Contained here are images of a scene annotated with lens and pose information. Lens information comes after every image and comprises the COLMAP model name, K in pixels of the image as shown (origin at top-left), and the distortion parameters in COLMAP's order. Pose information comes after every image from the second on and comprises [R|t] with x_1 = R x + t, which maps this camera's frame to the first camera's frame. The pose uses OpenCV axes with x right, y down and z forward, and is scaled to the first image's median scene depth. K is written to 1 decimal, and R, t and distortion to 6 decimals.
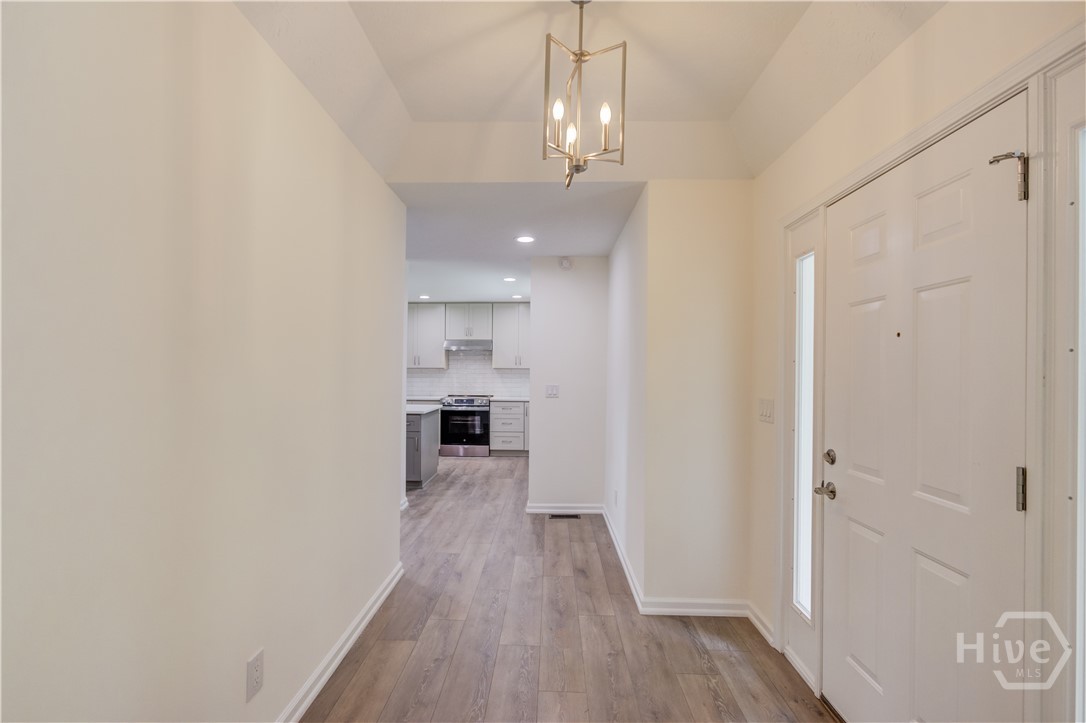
lens RADIAL K [[485.6, 0, 540.9], [0, 485.6, 365.9], [0, 0, 1]] dist [-0.023193, -0.000299]
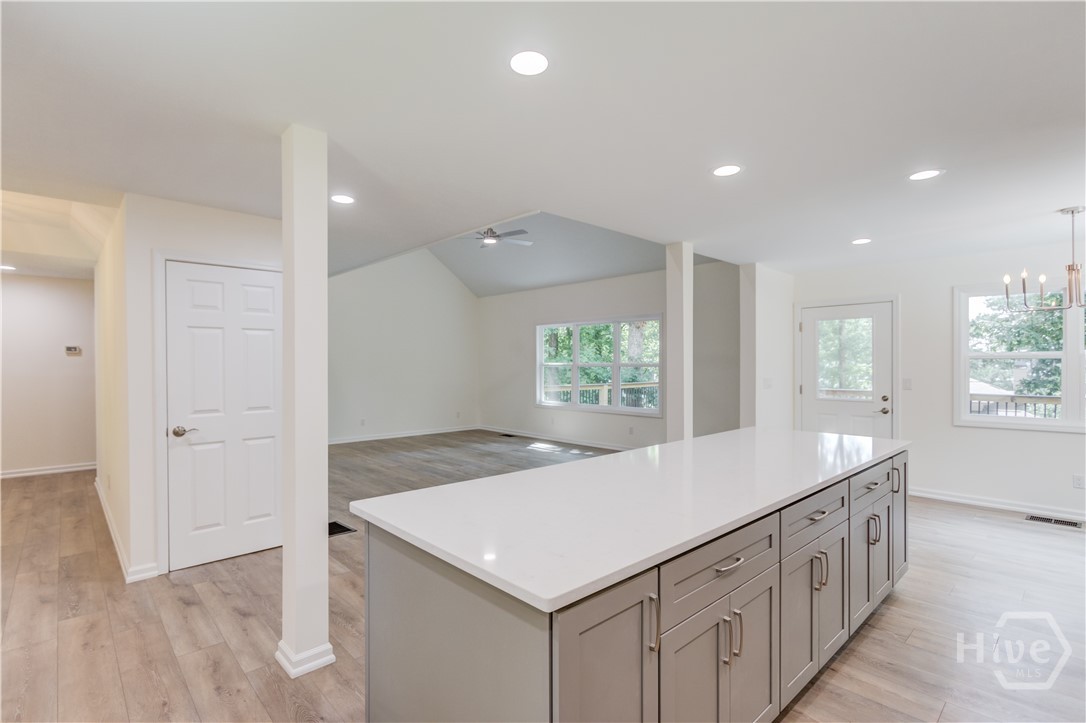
lens RADIAL K [[510.3, 0, 544.5], [0, 510.3, 361.5], [0, 0, 1]] dist [0.004391, 0.000355]
pose [[-0.719832, -0.001807, -0.694146, -0.166547], [0.005411, 0.999952, -0.008215, -0.002674], [0.694127, -0.009669, -0.719788, 2.230536]]
